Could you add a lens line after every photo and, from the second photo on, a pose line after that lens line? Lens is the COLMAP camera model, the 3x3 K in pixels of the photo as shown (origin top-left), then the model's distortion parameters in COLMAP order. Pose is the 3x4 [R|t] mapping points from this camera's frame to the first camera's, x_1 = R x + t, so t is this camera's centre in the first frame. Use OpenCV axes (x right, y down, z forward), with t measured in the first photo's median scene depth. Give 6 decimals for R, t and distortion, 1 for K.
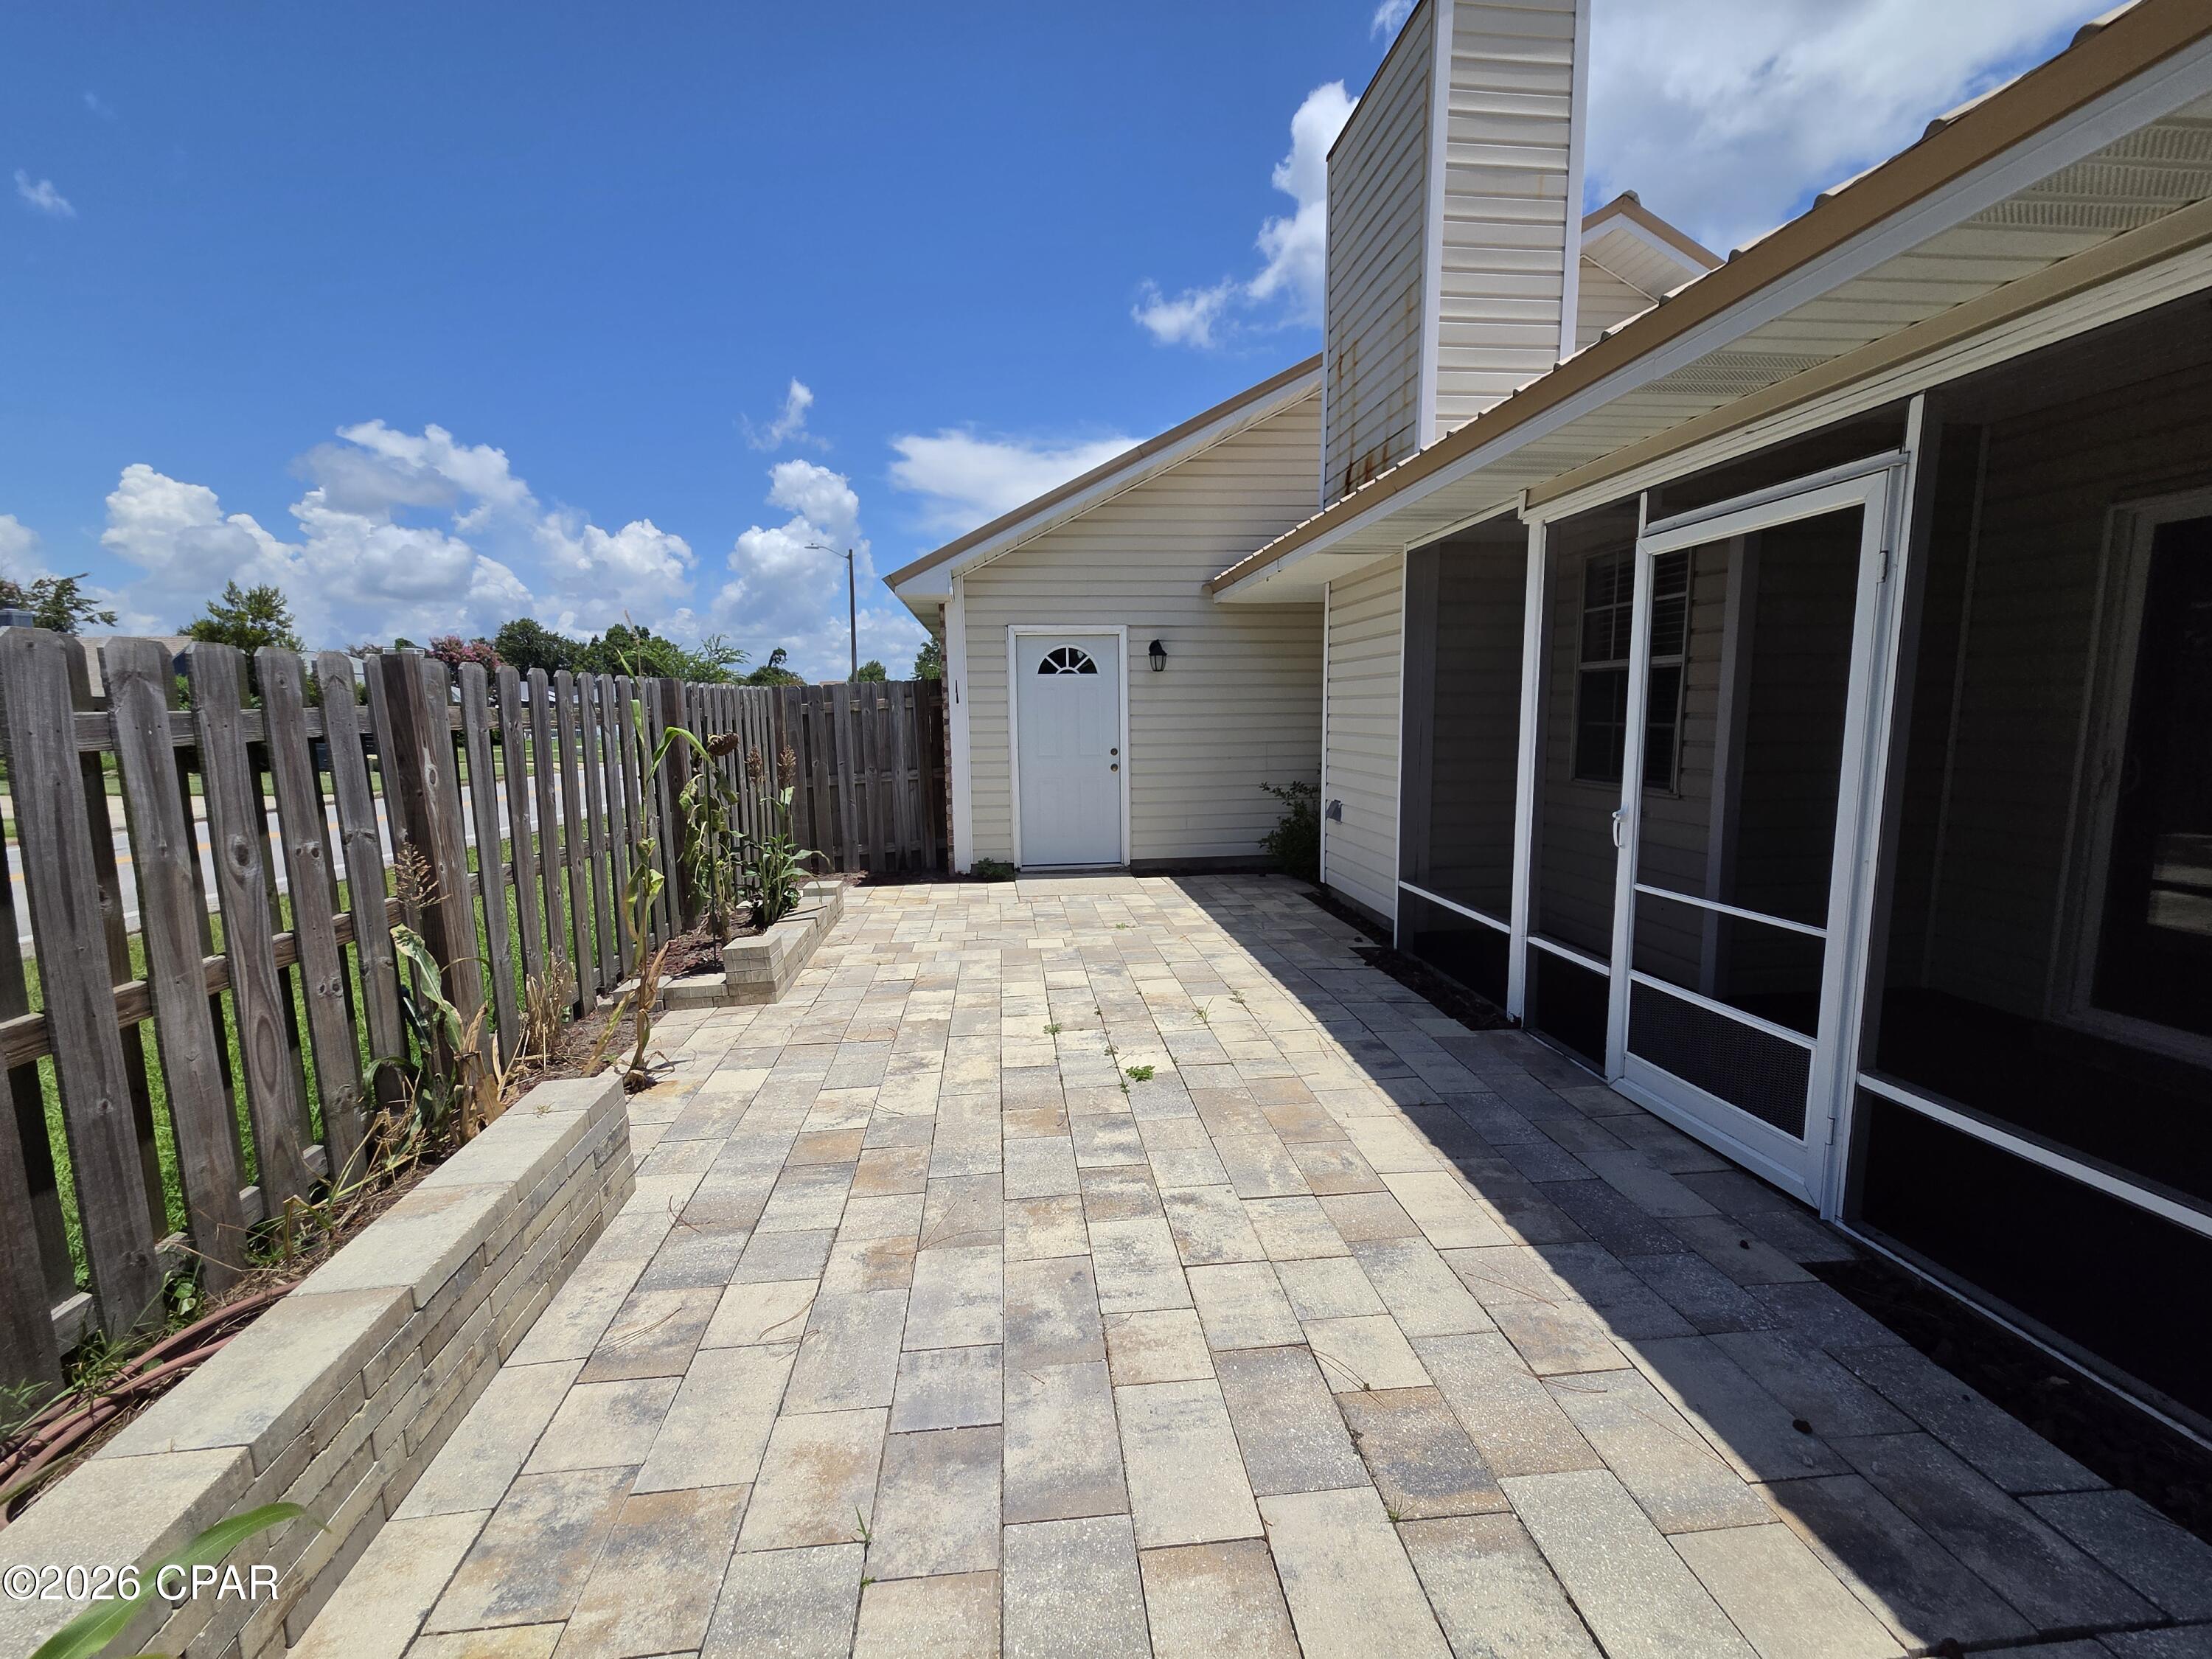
lens RADIAL K [[909.0, 0, 1096.1], [0, 909.0, 831.1], [0, 0, 1]] dist [-0.002297, -0.000895]
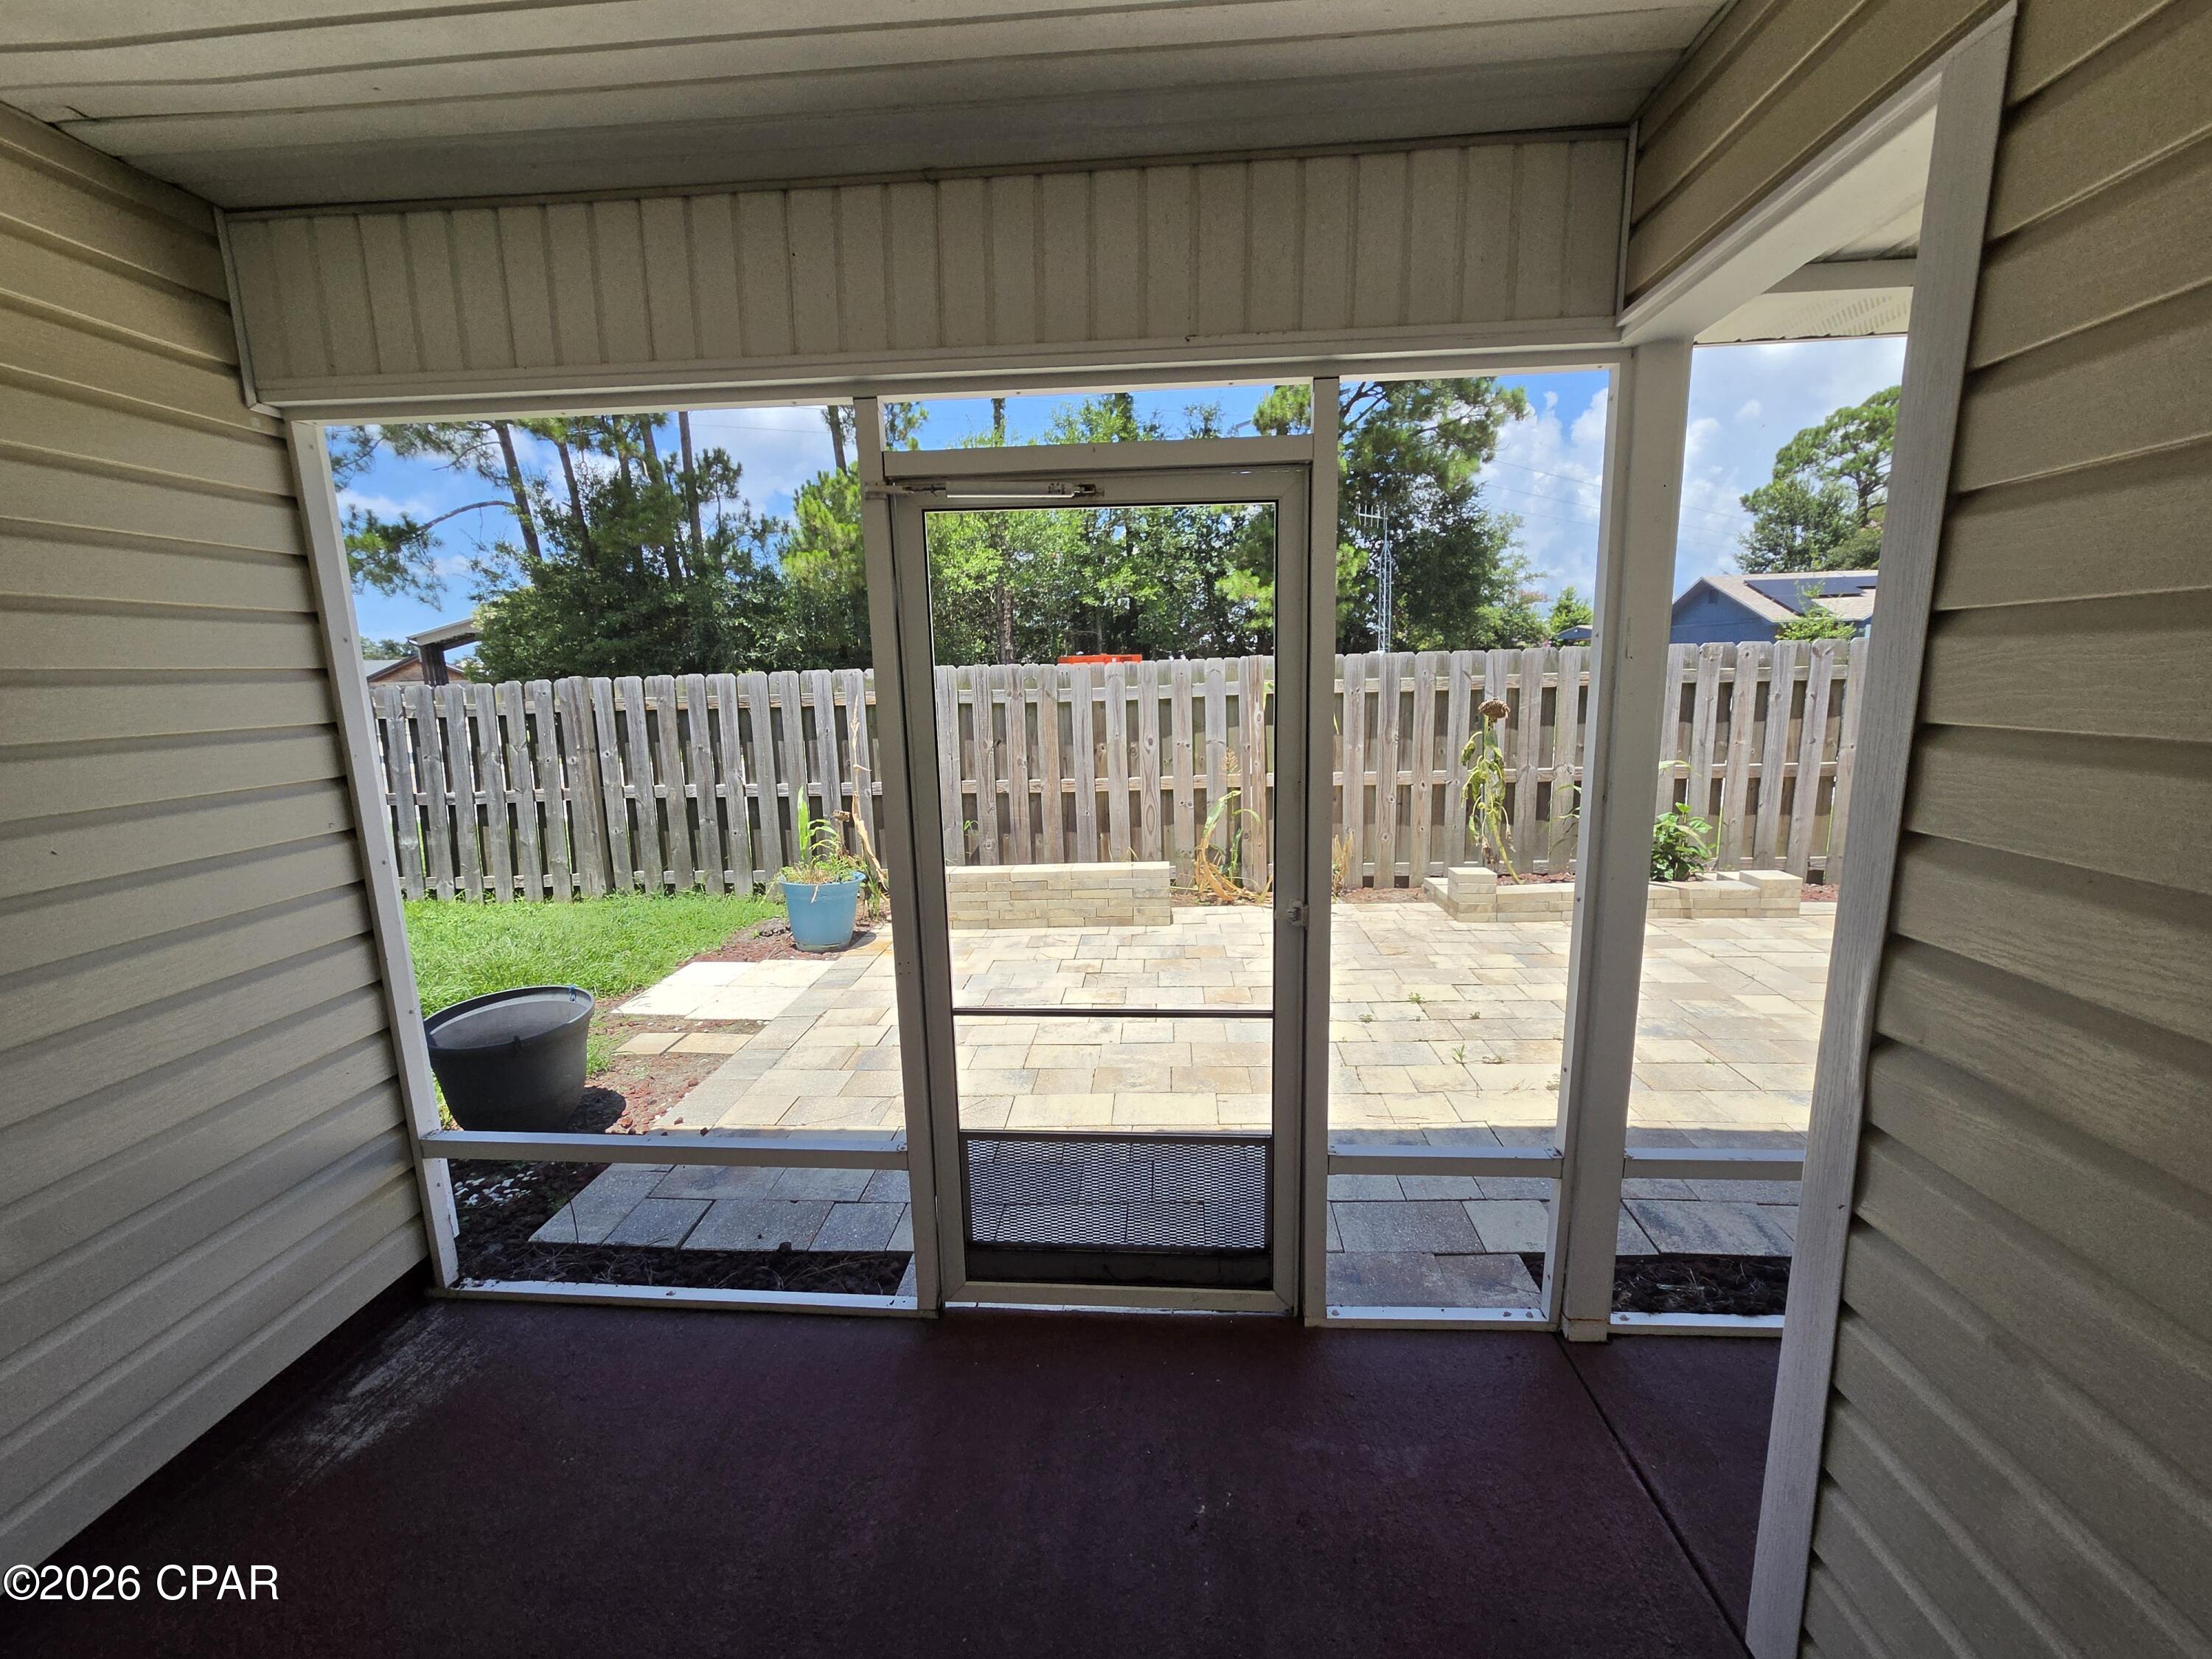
lens RADIAL K [[909.0, 0, 1099.5], [0, 909.0, 828.5], [0, 0, 1]] dist [-0.002297, -0.000895]
pose [[-0.174073, 0.193901, -0.965454, 0.528676], [-0.097894, 0.972158, 0.212898, -0.086657], [0.979855, 0.131572, -0.150245, 0.410304]]
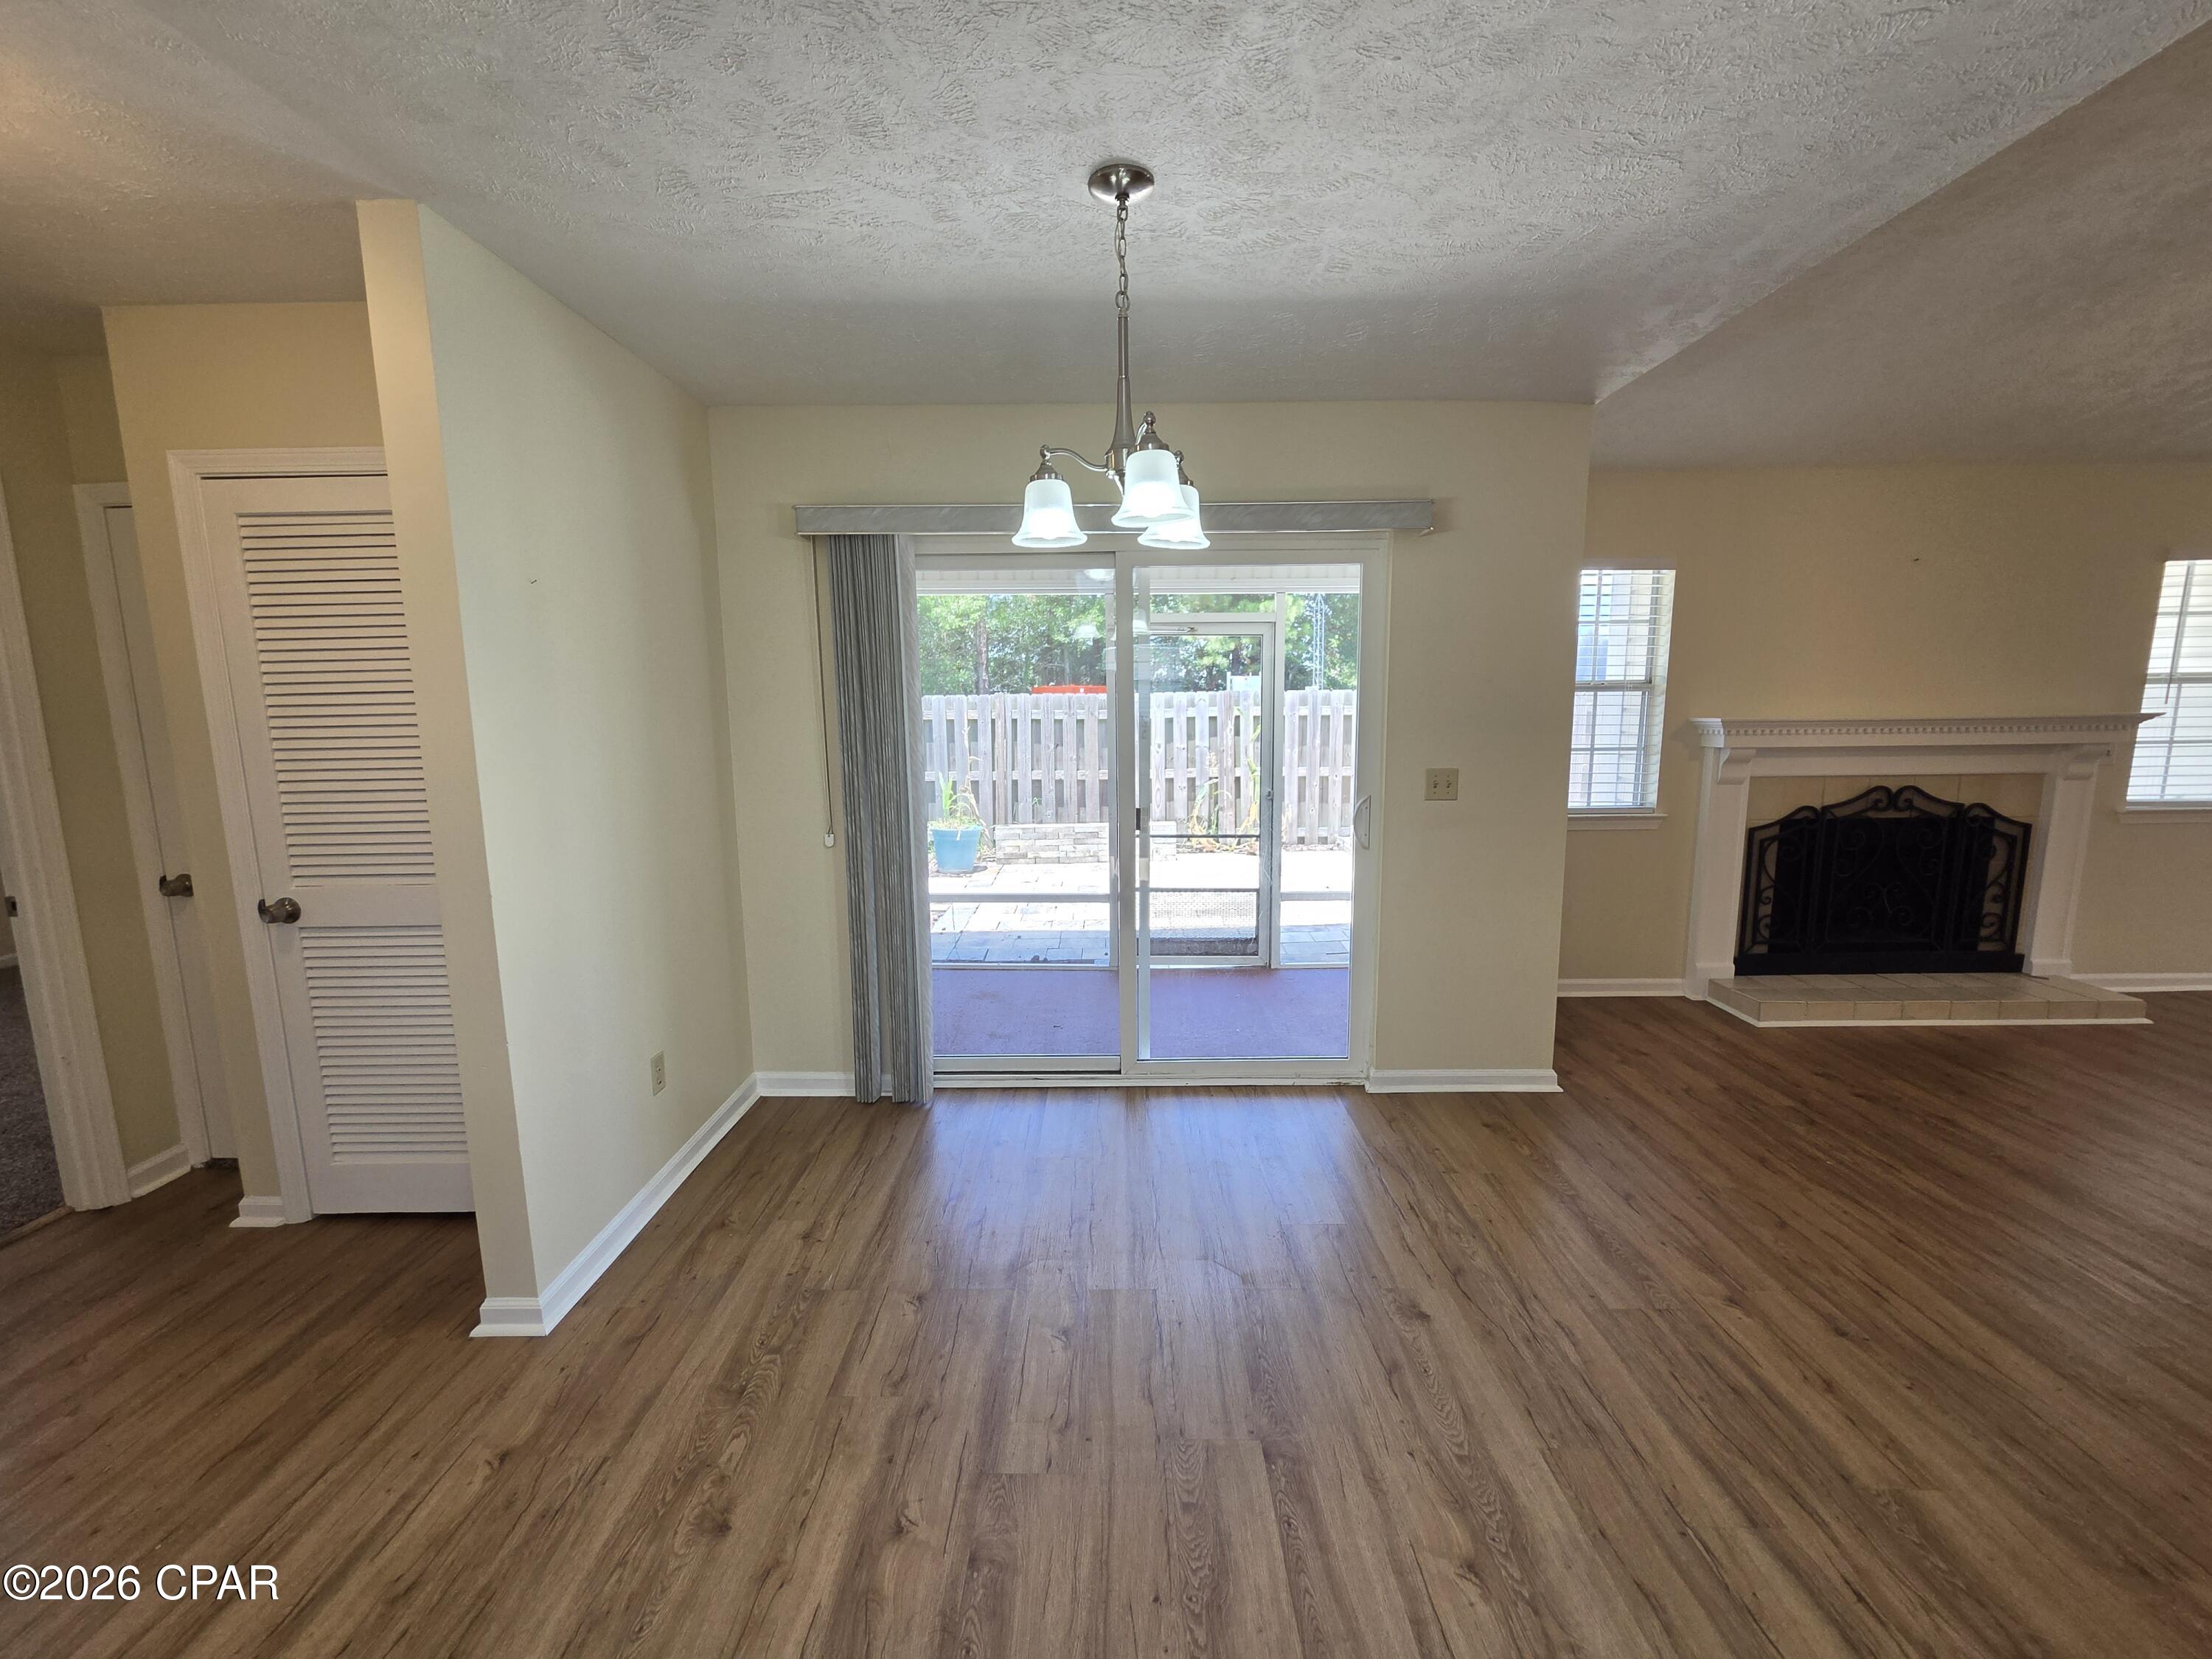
lens RADIAL K [[909.0, 0, 1093.0], [0, 909.0, 824.5], [0, 0, 1]] dist [-0.002297, -0.000895]
pose [[-0.119945, 0.157632, -0.980186, 0.971879], [-0.115982, 0.978329, 0.171526, -0.090578], [0.985982, 0.134258, -0.099063, 0.368642]]
